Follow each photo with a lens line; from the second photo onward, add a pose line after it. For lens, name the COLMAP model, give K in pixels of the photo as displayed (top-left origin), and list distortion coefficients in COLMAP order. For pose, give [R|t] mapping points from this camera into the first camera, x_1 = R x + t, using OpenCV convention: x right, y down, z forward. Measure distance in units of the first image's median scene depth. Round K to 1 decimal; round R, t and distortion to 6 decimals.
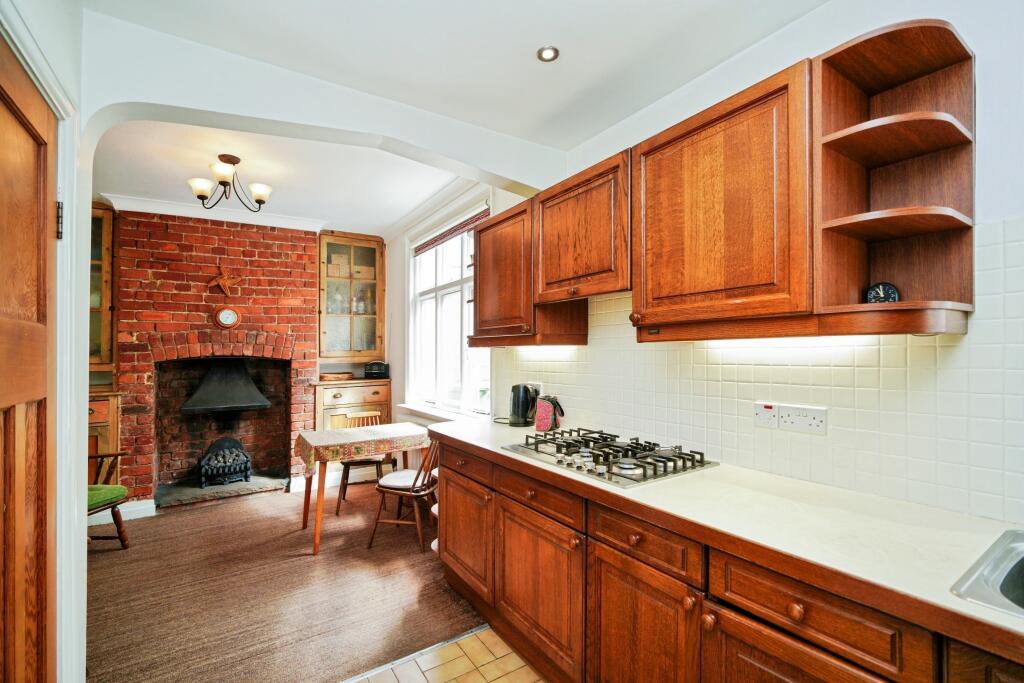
lens RADIAL K [[447.2, 0, 514.4], [0, 447.2, 342.3], [0, 0, 1]] dist [0.002301, 0.000159]
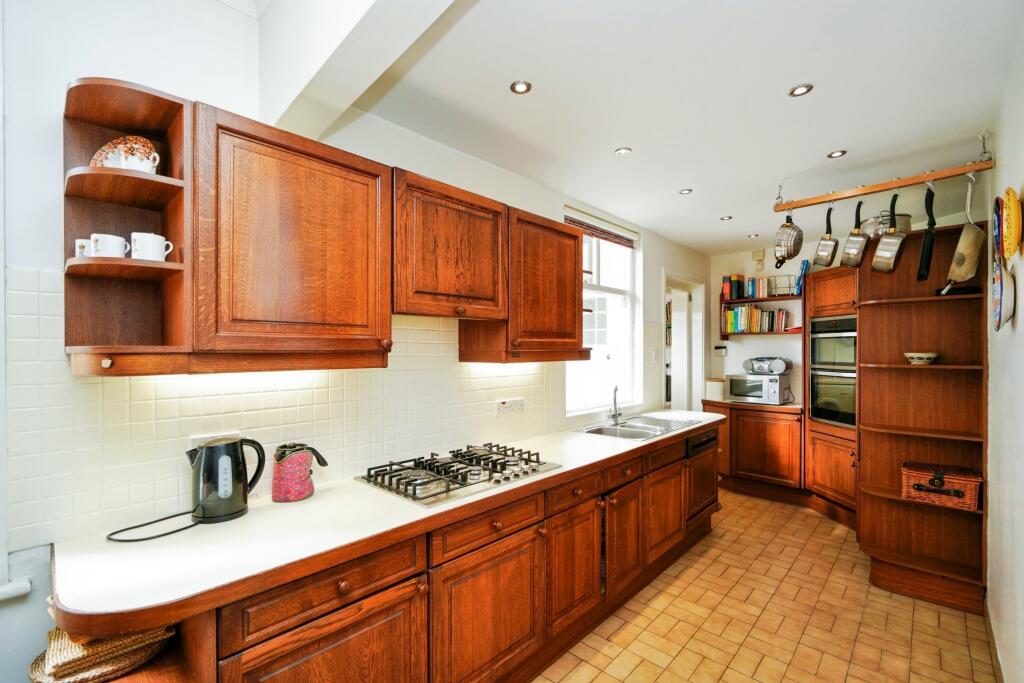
lens RADIAL K [[447.2, 0, 528.2], [0, 447.2, 361.1], [0, 0, 1]] dist [0.002301, 0.000159]
pose [[-0.249927, -0.004382, 0.968255, -0.836099], [-0.008288, 0.999963, 0.002386, -0.008473], [-0.968229, -0.007429, -0.249954, 1.099777]]
